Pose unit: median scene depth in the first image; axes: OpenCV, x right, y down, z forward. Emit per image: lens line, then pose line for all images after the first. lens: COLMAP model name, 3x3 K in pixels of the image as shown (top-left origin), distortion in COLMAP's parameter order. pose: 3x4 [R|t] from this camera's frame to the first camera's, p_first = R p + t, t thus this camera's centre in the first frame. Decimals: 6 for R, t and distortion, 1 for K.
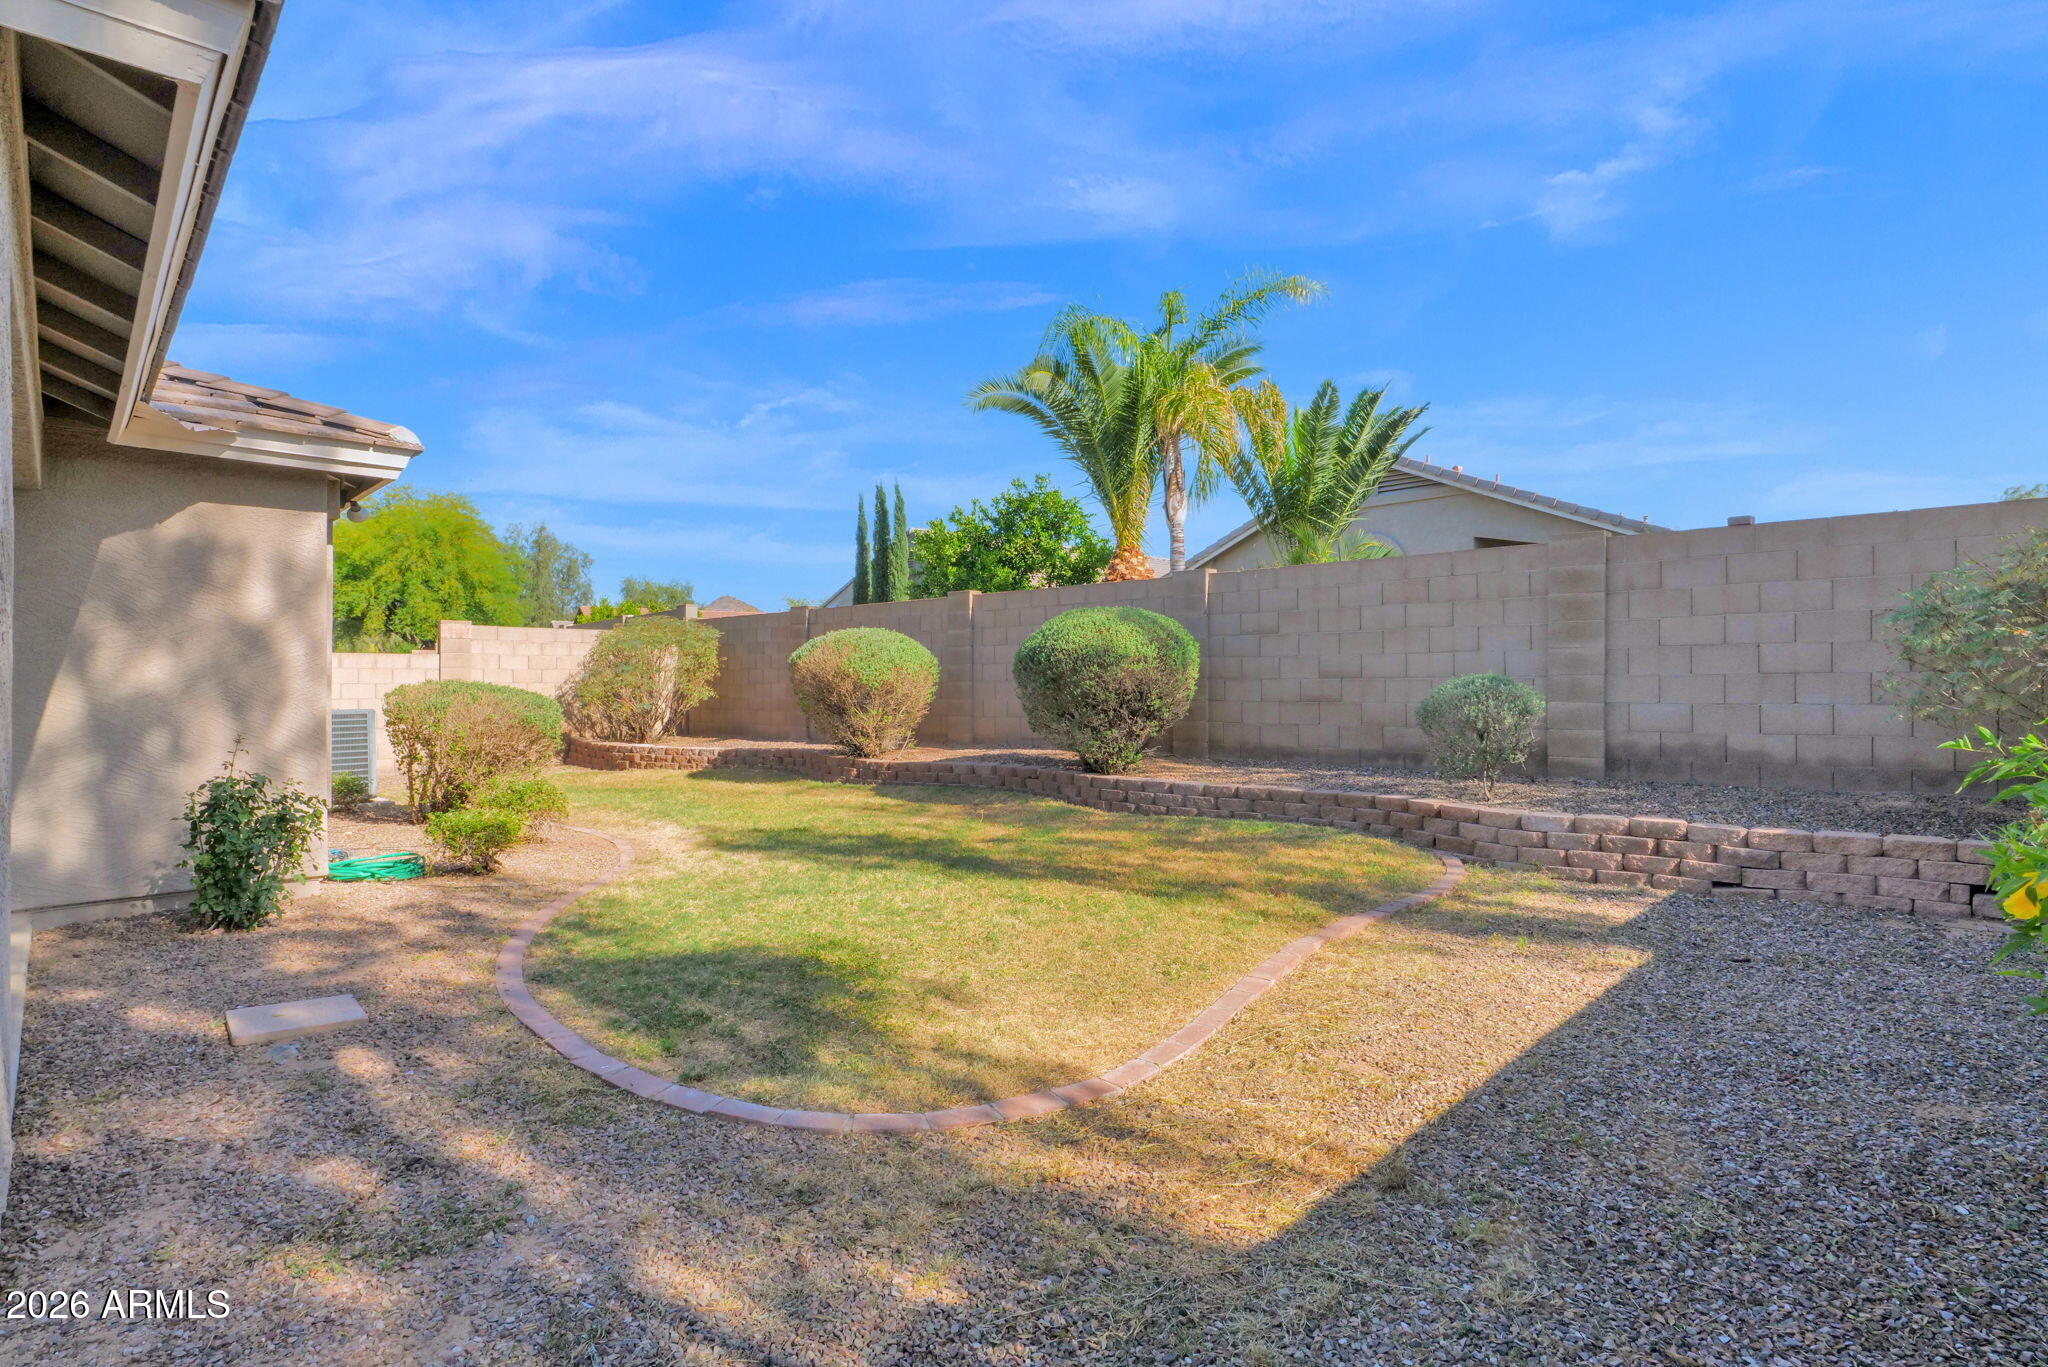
lens RADIAL K [[1045.2, 0, 1034.3], [0, 1045.2, 699.6], [0, 0, 1]] dist [-0.010316, 0.001650]
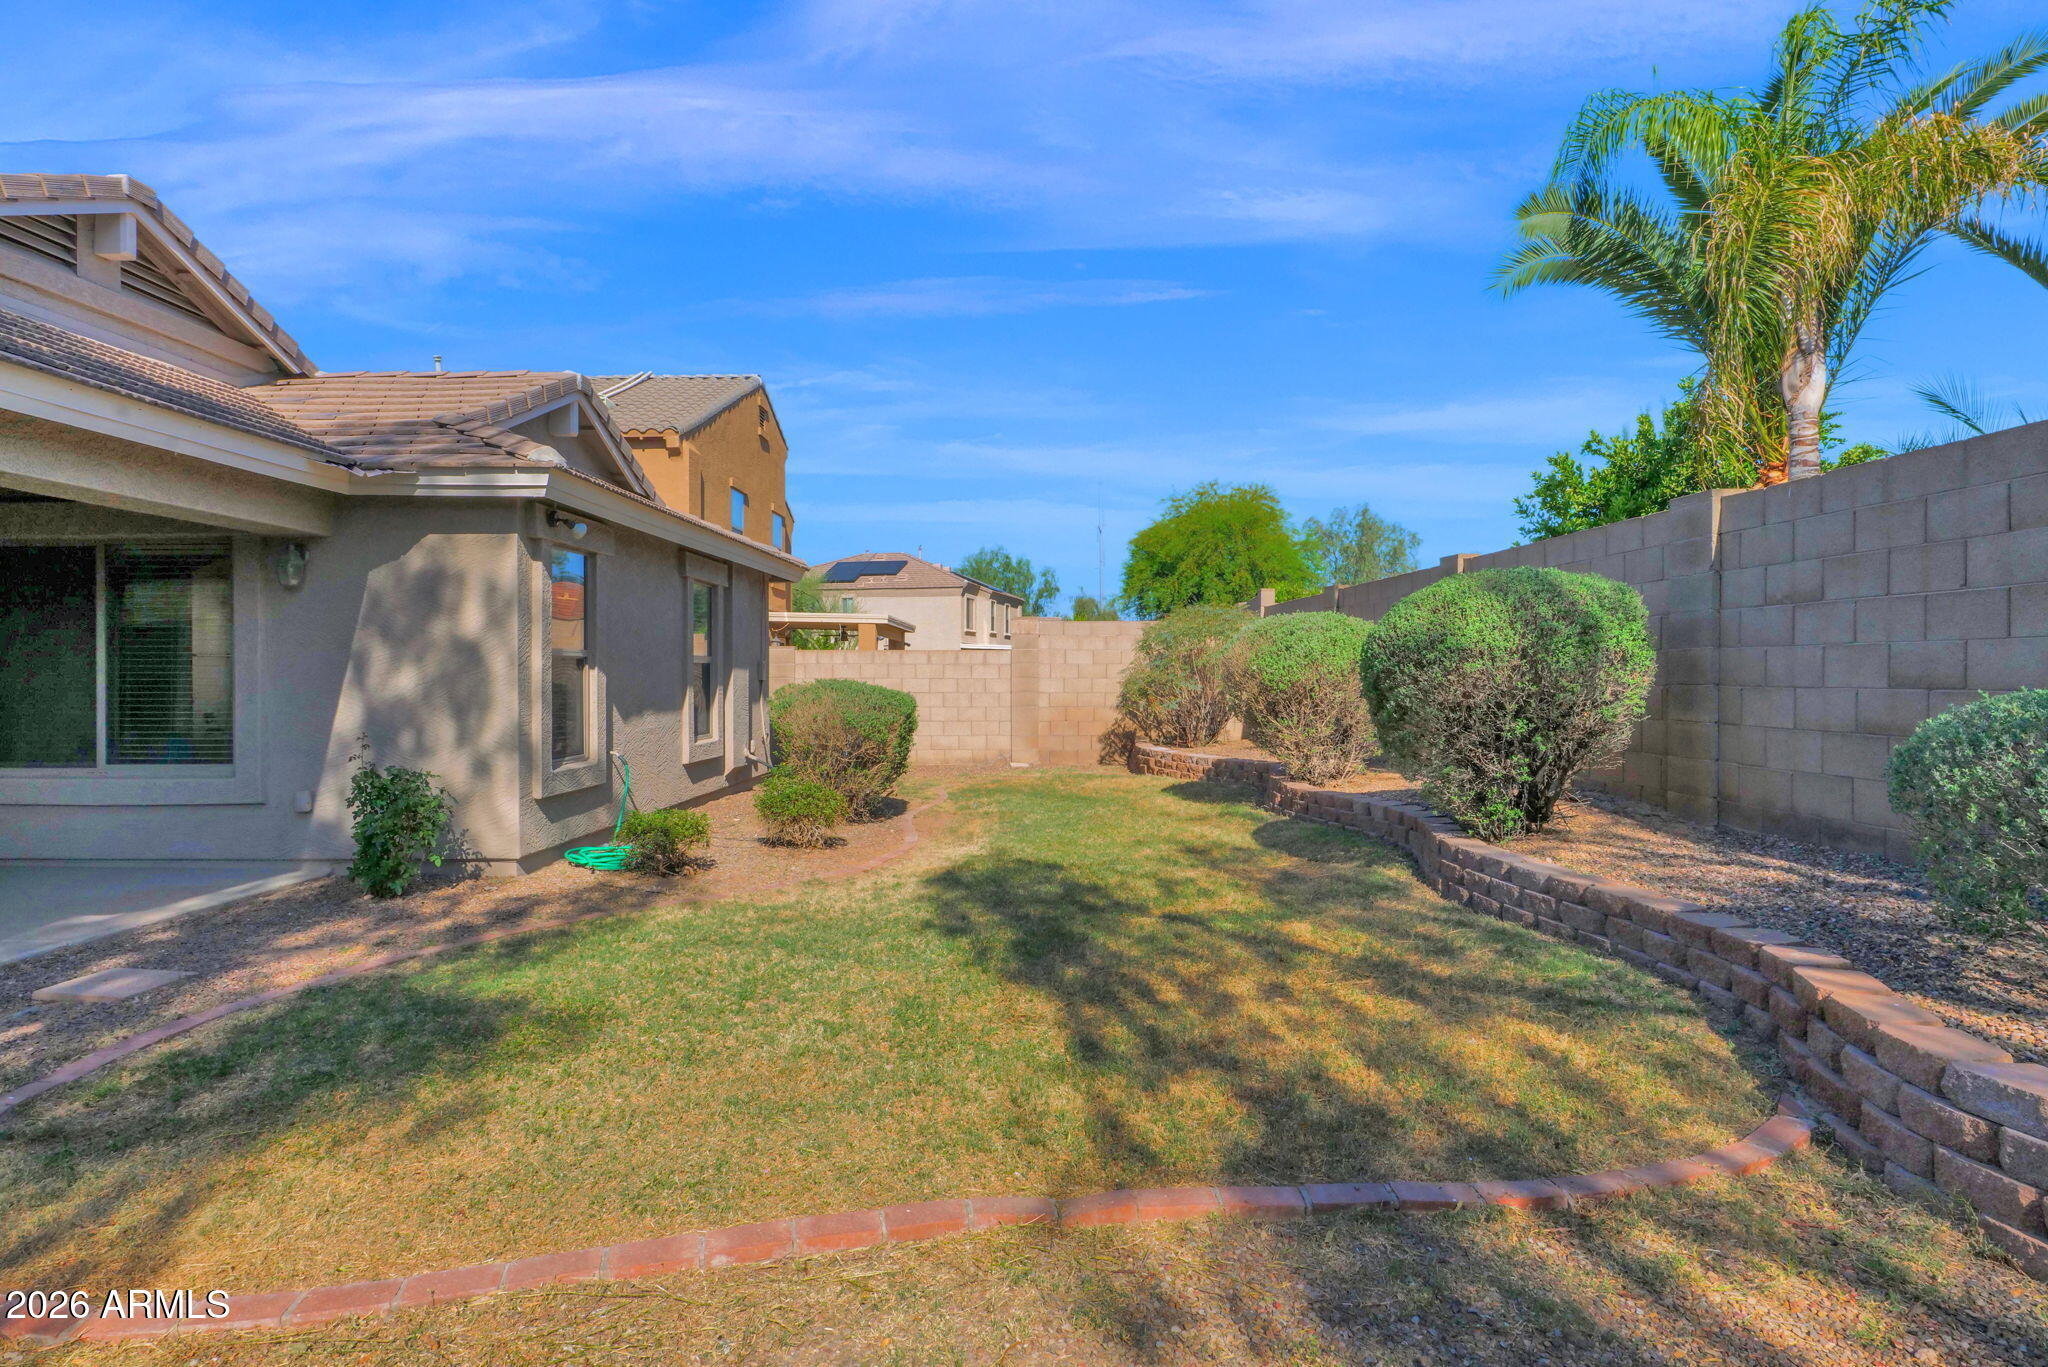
lens RADIAL K [[1148.4, 0, 1024.6], [0, 1148.4, 712.0], [0, 0, 1]] dist [-0.006548, -0.000514]
pose [[0.715874, 0.024906, -0.697785, 0.467872], [-0.011431, 0.999648, 0.023953, -0.022746], [0.698136, -0.009171, 0.715907, 0.416725]]
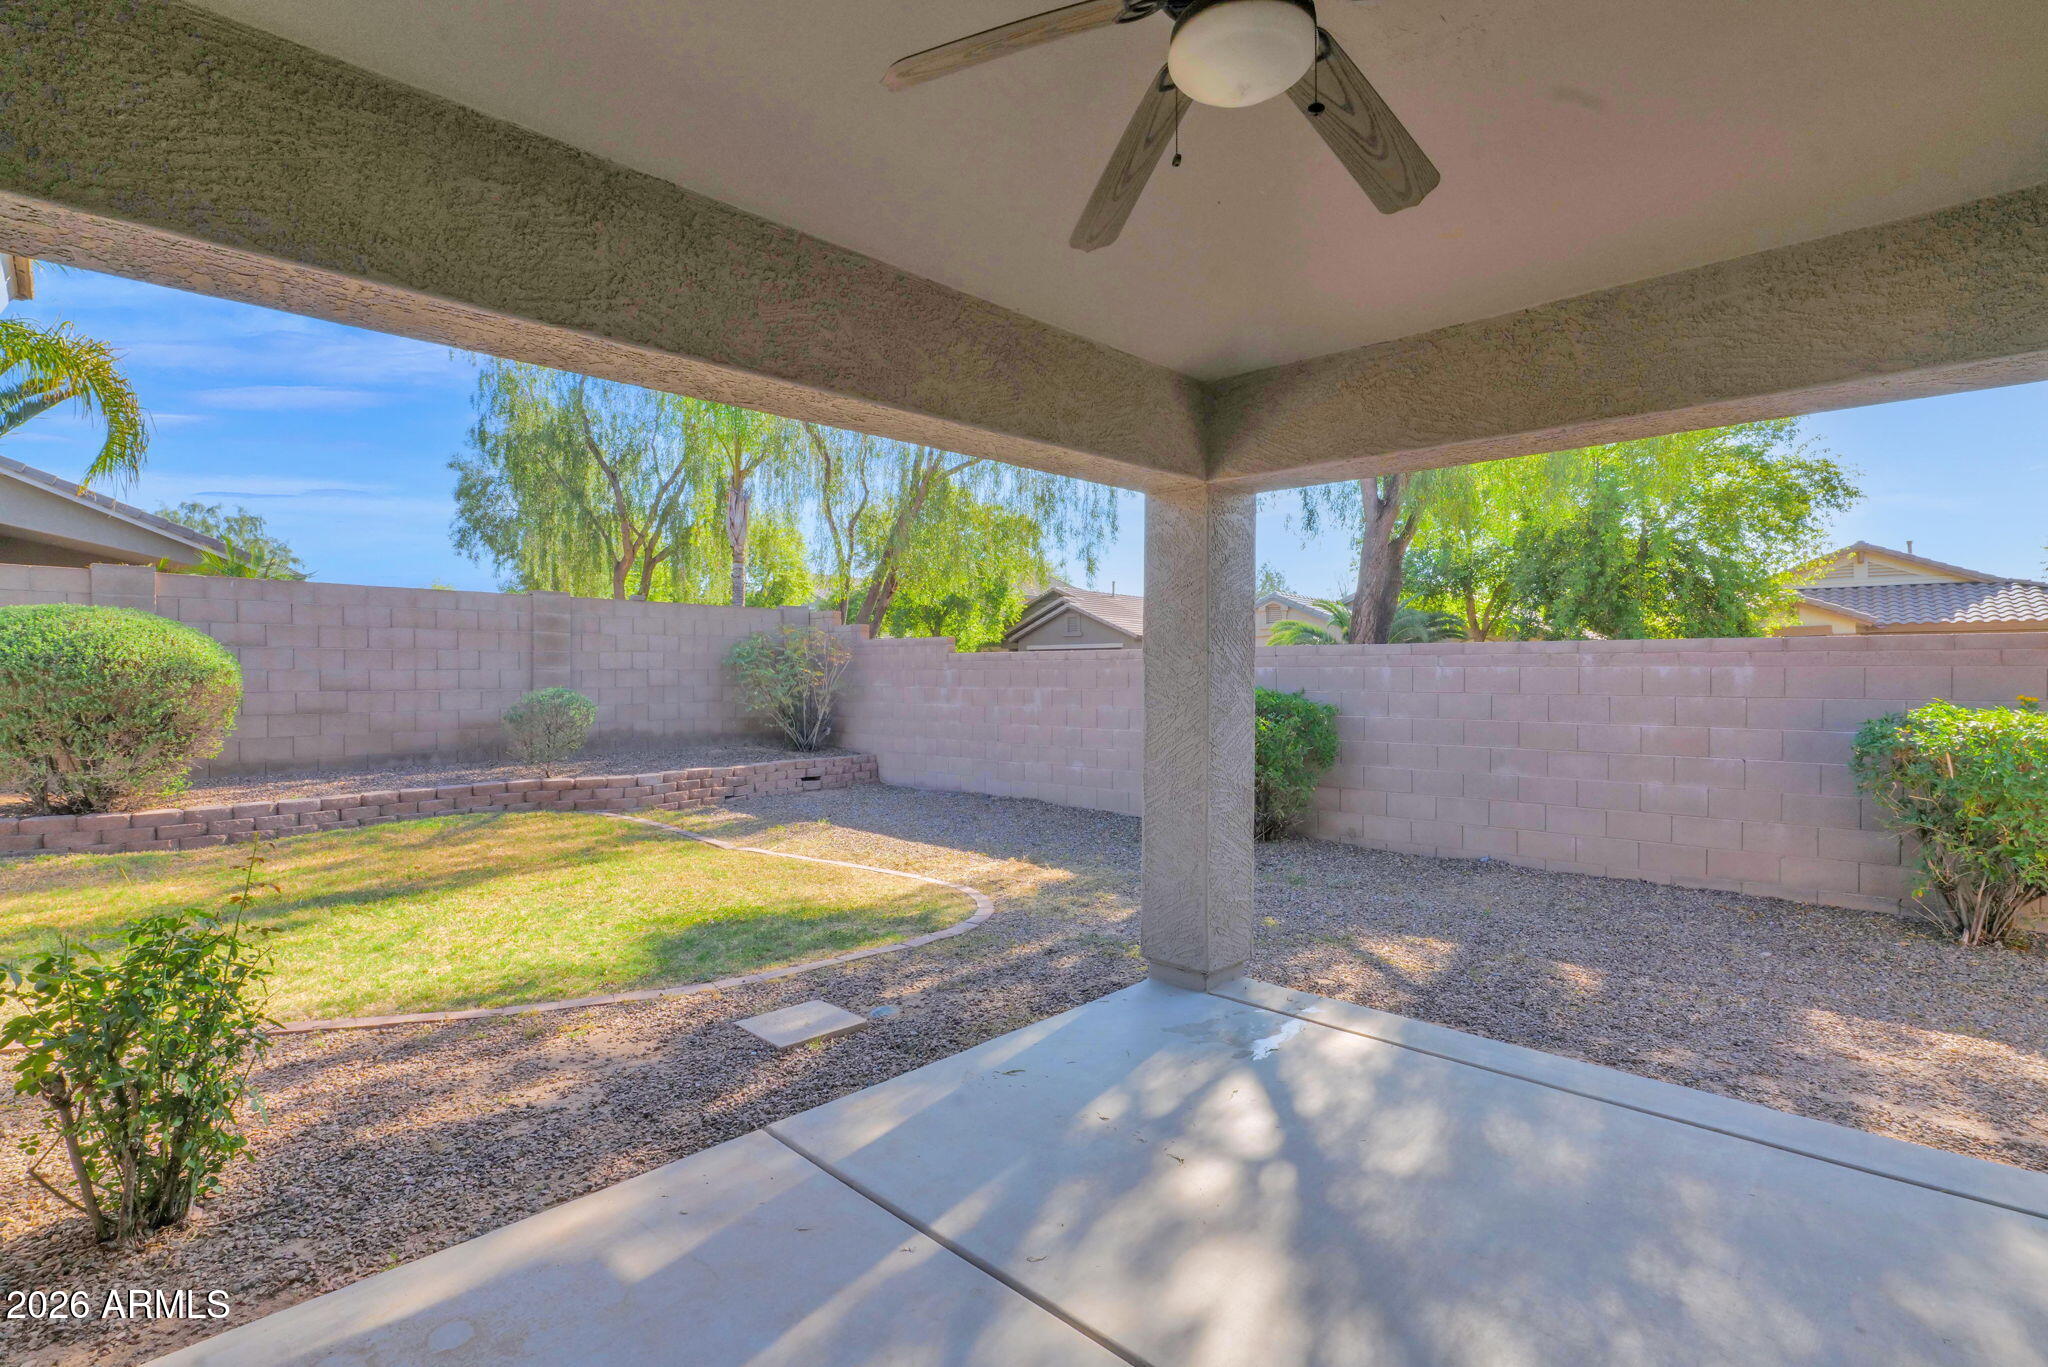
lens RADIAL K [[953.5, 0, 1022.7], [0, 953.5, 683.3], [0, 0, 1]] dist [-0.022665, 0.003876]
pose [[-0.040675, -0.007252, 0.999146, -0.921480], [0.016448, 0.999833, 0.007926, -0.031950], [-0.999037, 0.016756, -0.040549, 0.428473]]
